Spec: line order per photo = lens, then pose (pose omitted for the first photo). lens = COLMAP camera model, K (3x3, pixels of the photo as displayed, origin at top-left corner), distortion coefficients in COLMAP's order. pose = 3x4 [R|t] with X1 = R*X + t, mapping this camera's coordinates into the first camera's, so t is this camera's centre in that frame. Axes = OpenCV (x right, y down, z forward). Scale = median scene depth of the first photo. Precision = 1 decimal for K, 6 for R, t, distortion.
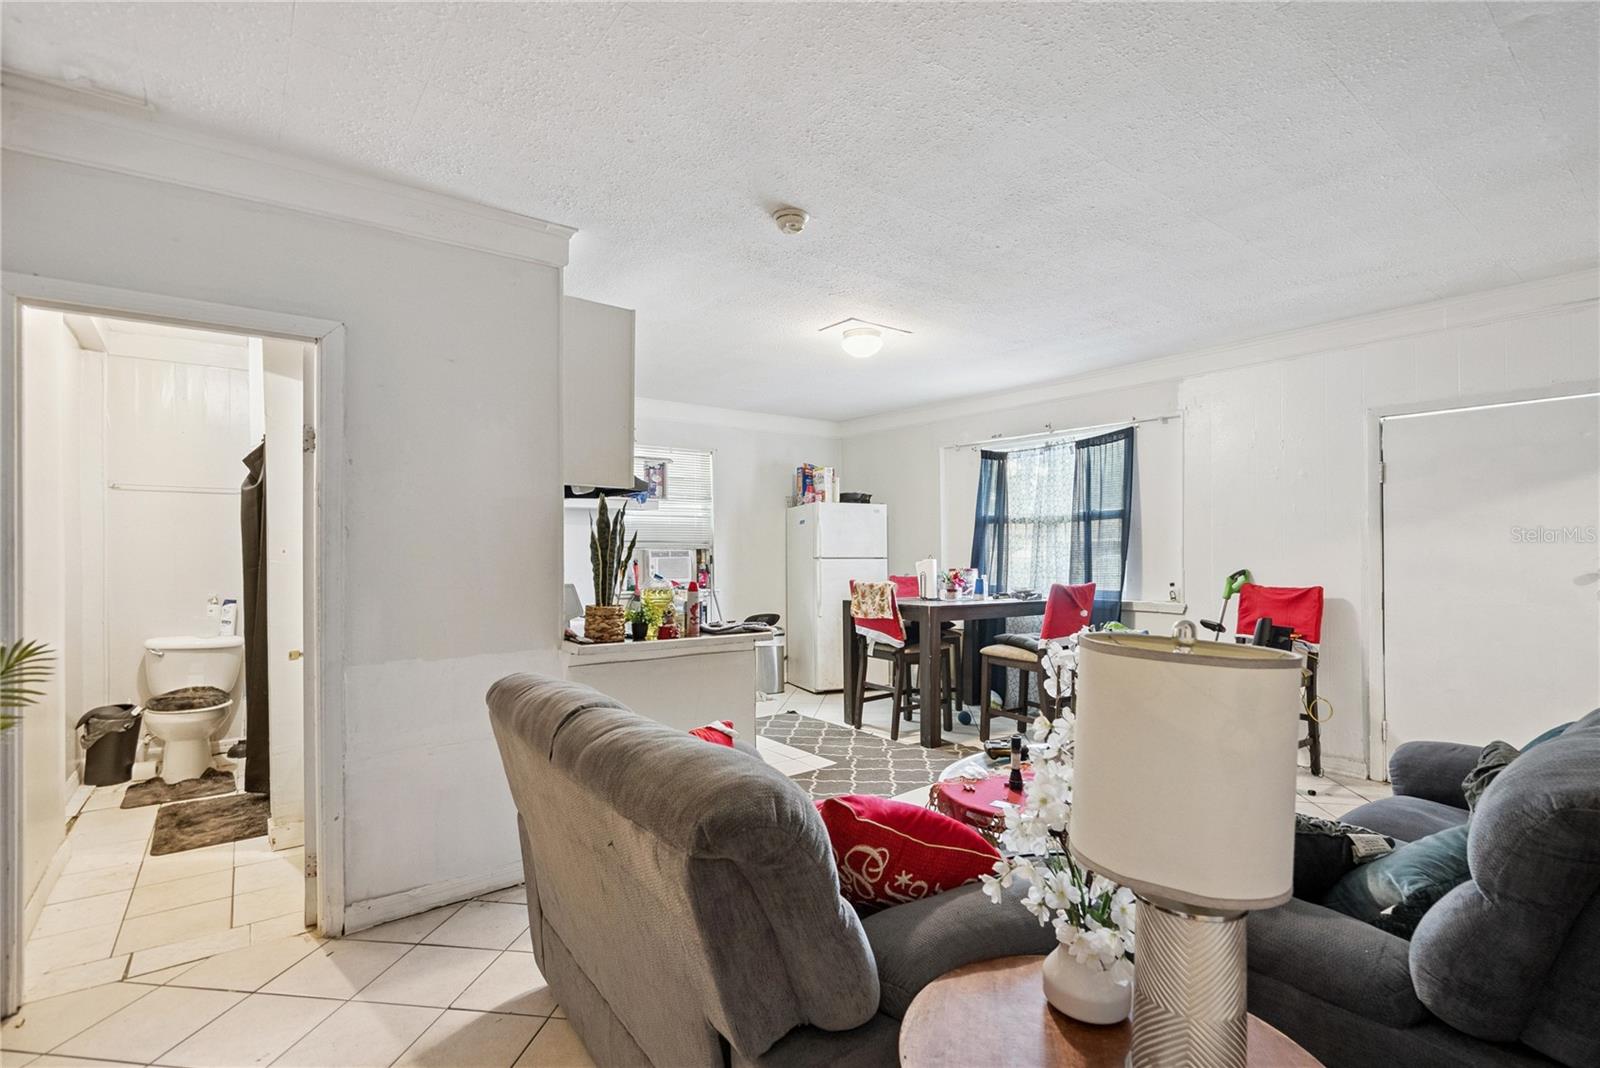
lens RADIAL K [[738.9, 0, 793.5], [0, 738.9, 540.7], [0, 0, 1]] dist [-0.008914, 0.004274]
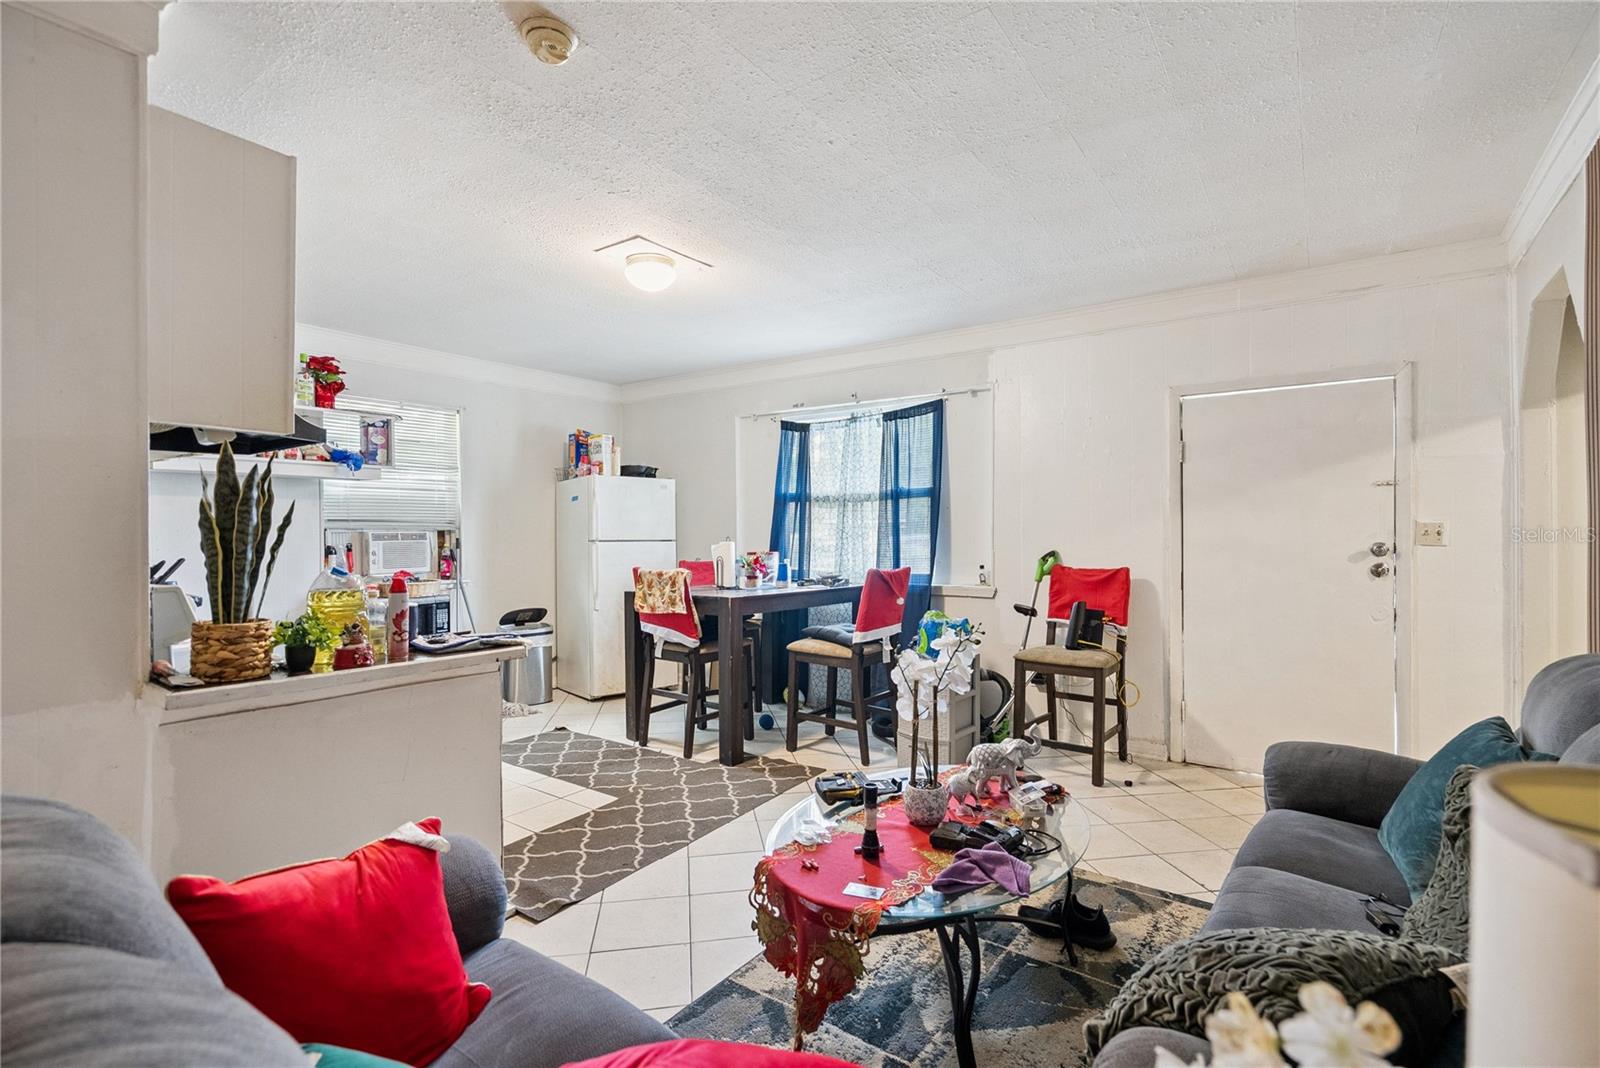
lens RADIAL K [[738.9, 0, 798.7], [0, 738.9, 523.4], [0, 0, 1]] dist [-0.008914, 0.004274]
pose [[0.955085, 0.000966, 0.296330, 0.008278], [-0.001409, 0.999998, 0.001281, 0.002810], [-0.296328, -0.001641, 0.955085, 0.161634]]
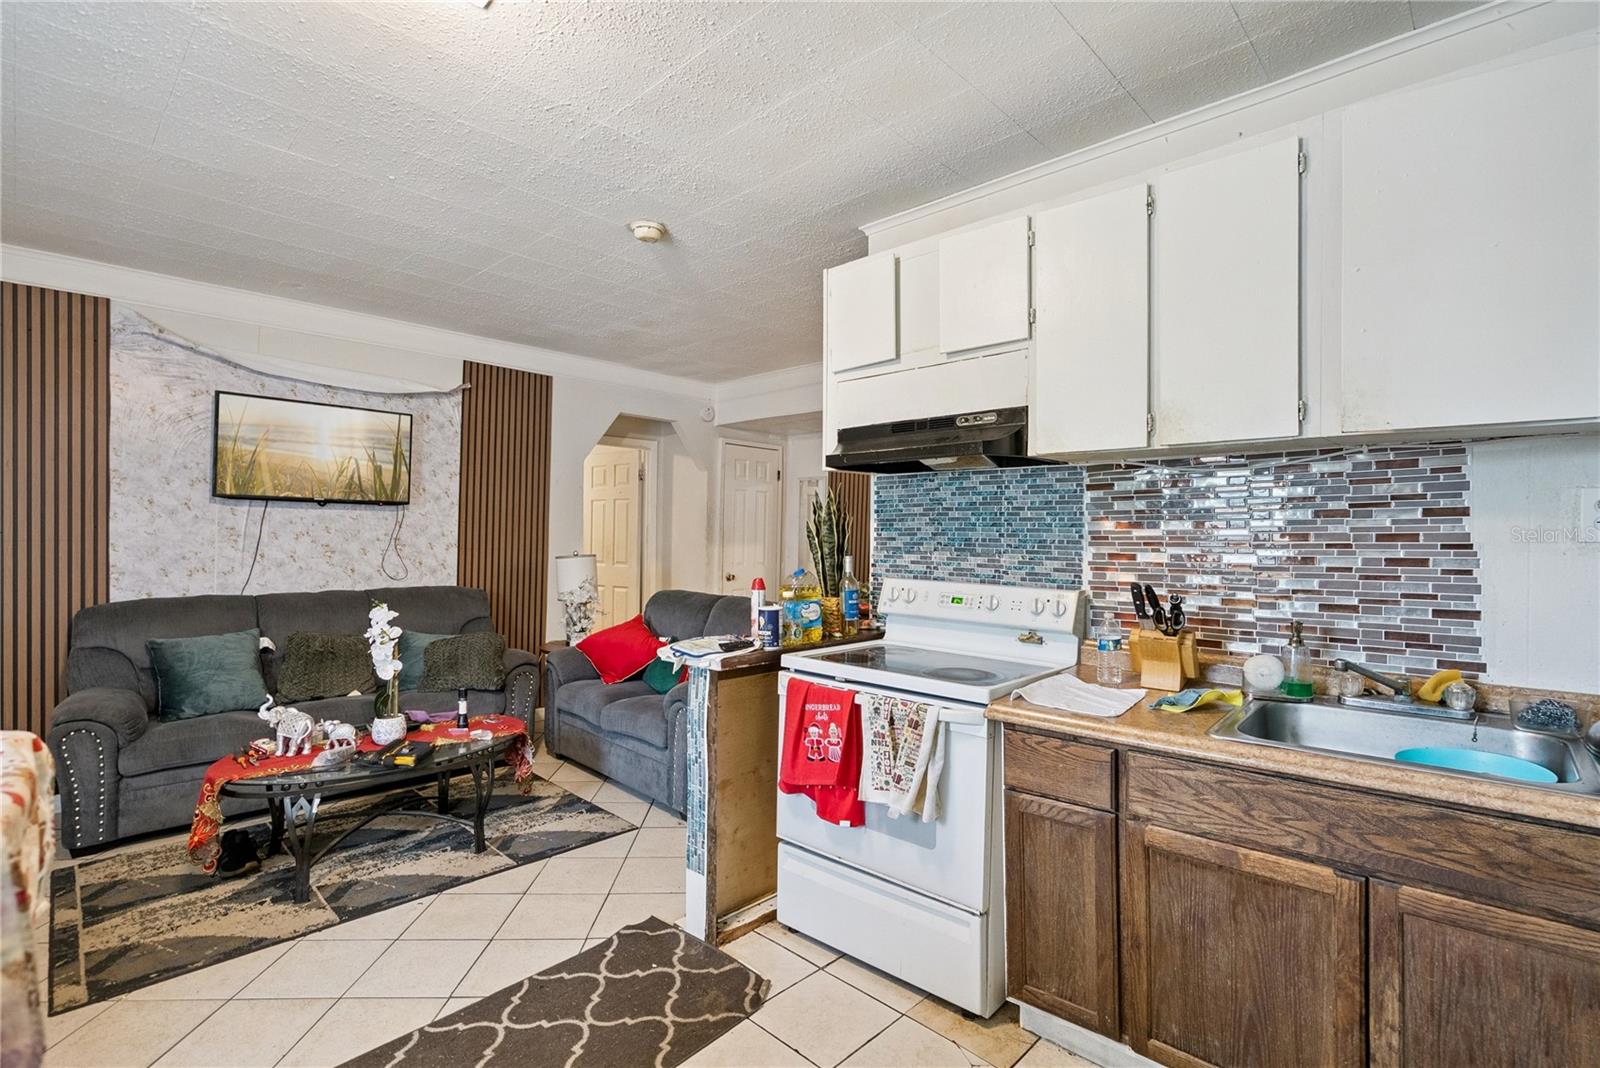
lens RADIAL K [[738.9, 0, 805.0], [0, 738.9, 529.0], [0, 0, 1]] dist [-0.008914, 0.004274]
pose [[-0.985657, -0.005805, -0.168660, -0.028659], [-0.002672, 0.999820, -0.018798, 0.009081], [0.168739, -0.018078, -0.985495, 1.183905]]
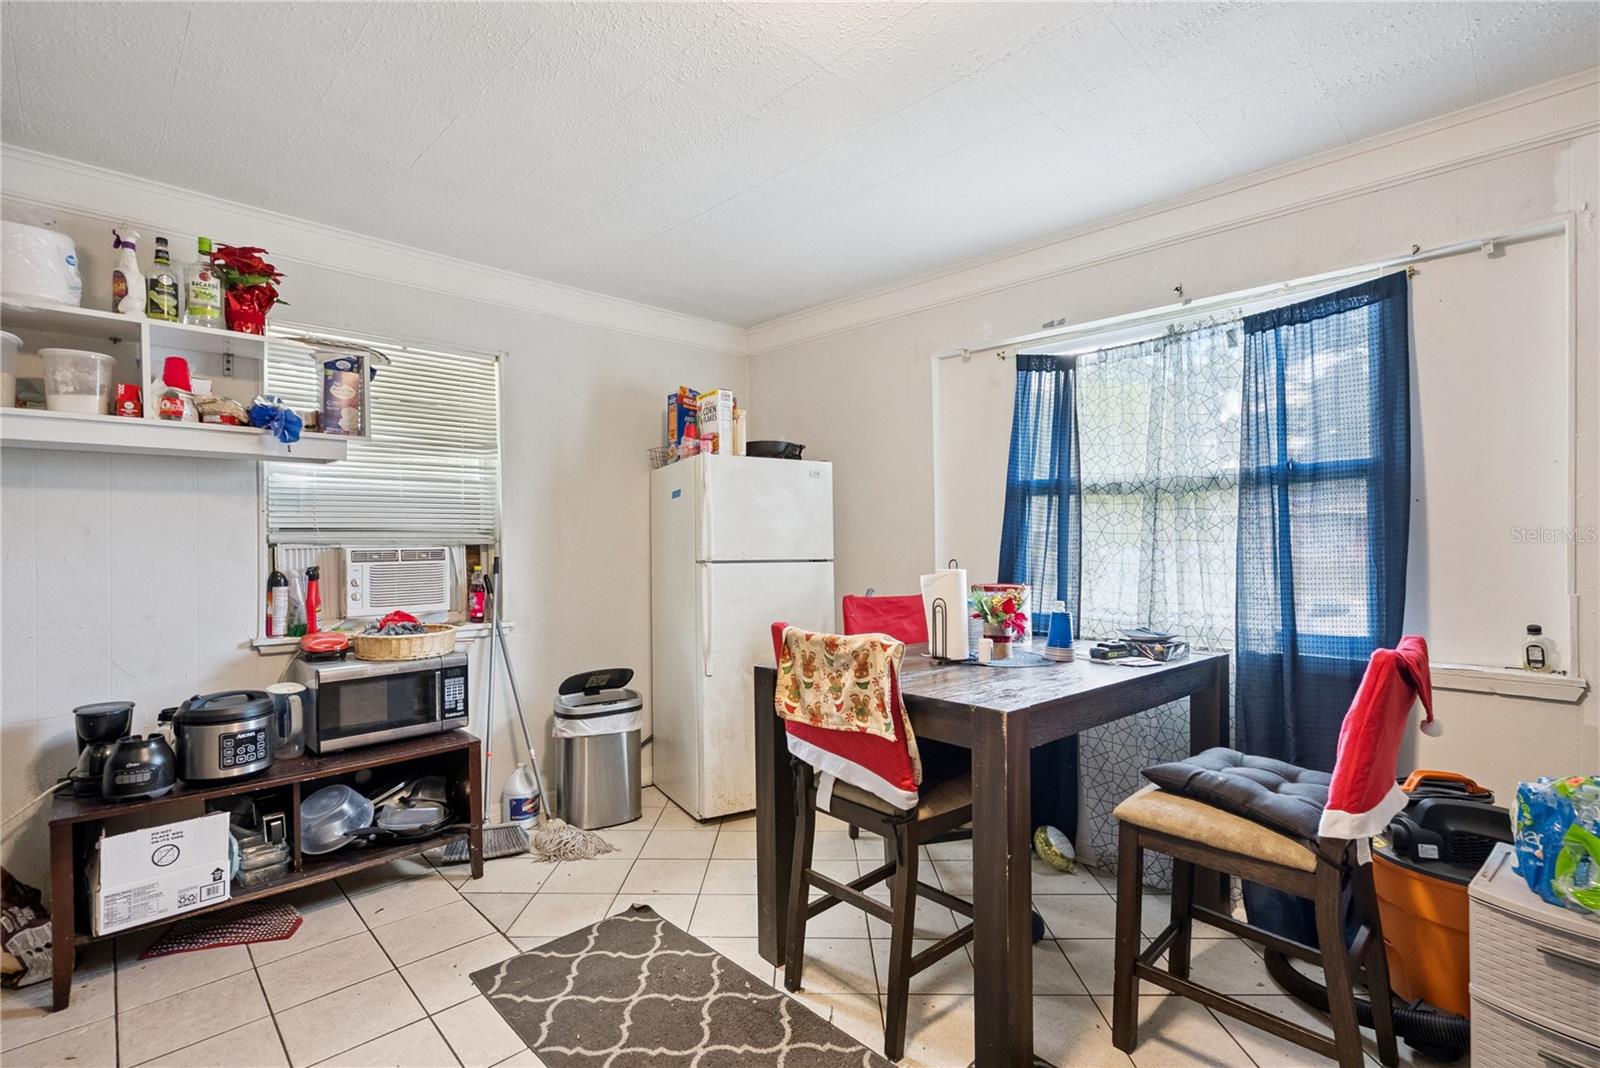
lens RADIAL K [[738.9, 0, 796.5], [0, 738.9, 533.4], [0, 0, 1]] dist [-0.008914, 0.004274]
pose [[0.991263, -0.001075, 0.131897, 0.037600], [0.000690, 0.999995, 0.002968, 0.002734], [-0.131900, -0.002851, 0.991259, 0.626300]]
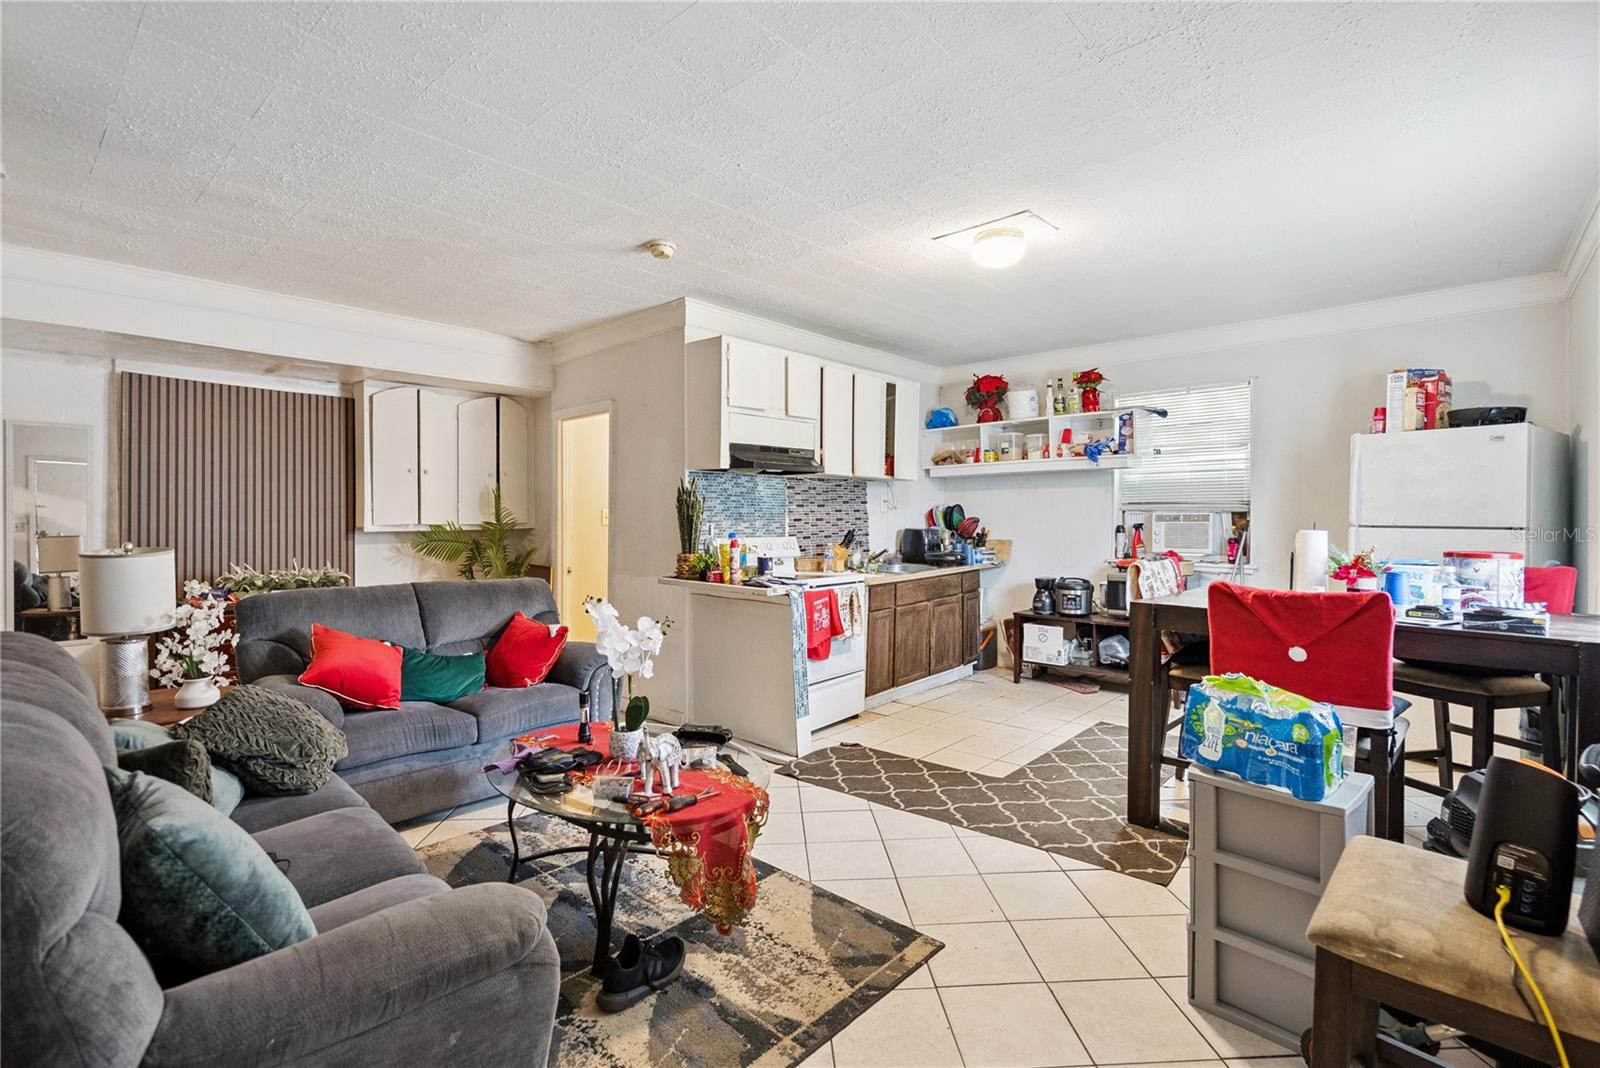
lens RADIAL K [[738.9, 0, 813.0], [0, 738.9, 505.6], [0, 0, 1]] dist [-0.008914, 0.004274]
pose [[0.203082, -0.011468, -0.979095, 0.715141], [0.015748, 0.999840, -0.008444, 0.006155], [0.979035, -0.013703, 0.203230, 0.562777]]
